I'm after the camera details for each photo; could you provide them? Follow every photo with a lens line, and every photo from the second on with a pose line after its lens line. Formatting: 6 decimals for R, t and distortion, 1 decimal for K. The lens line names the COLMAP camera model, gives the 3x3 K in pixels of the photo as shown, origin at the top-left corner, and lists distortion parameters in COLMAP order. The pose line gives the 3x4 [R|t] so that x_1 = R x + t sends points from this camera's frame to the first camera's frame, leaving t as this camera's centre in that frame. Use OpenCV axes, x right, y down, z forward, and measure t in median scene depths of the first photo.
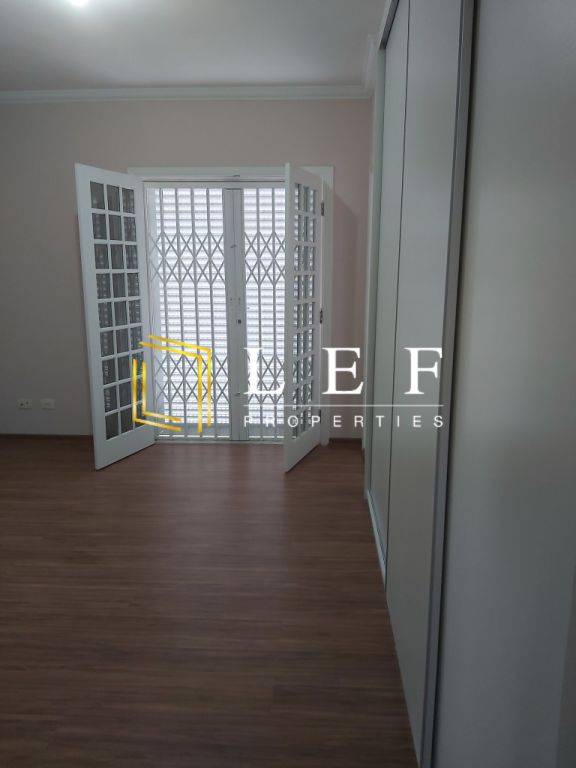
lens RADIAL K [[590.4, 0, 291.4], [0, 590.4, 385.0], [0, 0, 1]] dist [0.057417, -0.105419]
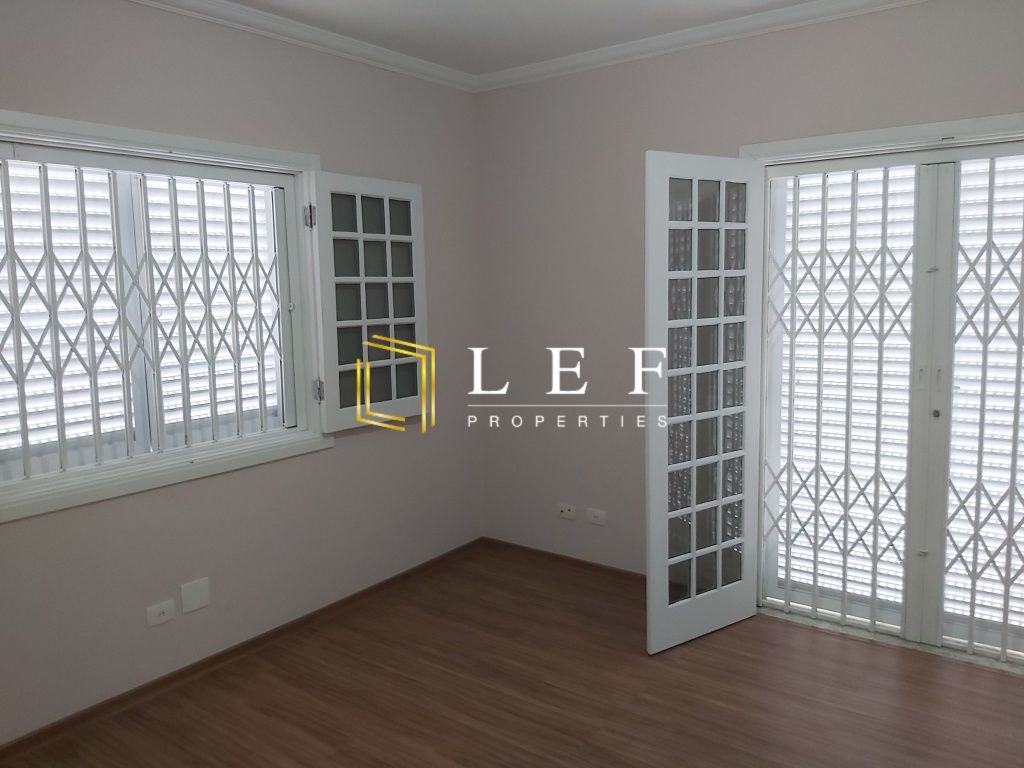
lens RADIAL K [[787.2, 0, 507.9], [0, 787.2, 384.1], [0, 0, 1]] dist [0.057417, -0.105419]
pose [[0.836752, 0.048664, -0.545415, -0.024701], [-0.084023, 0.995658, -0.040068, -0.074025], [0.541097, 0.079354, 0.837208, 0.217702]]
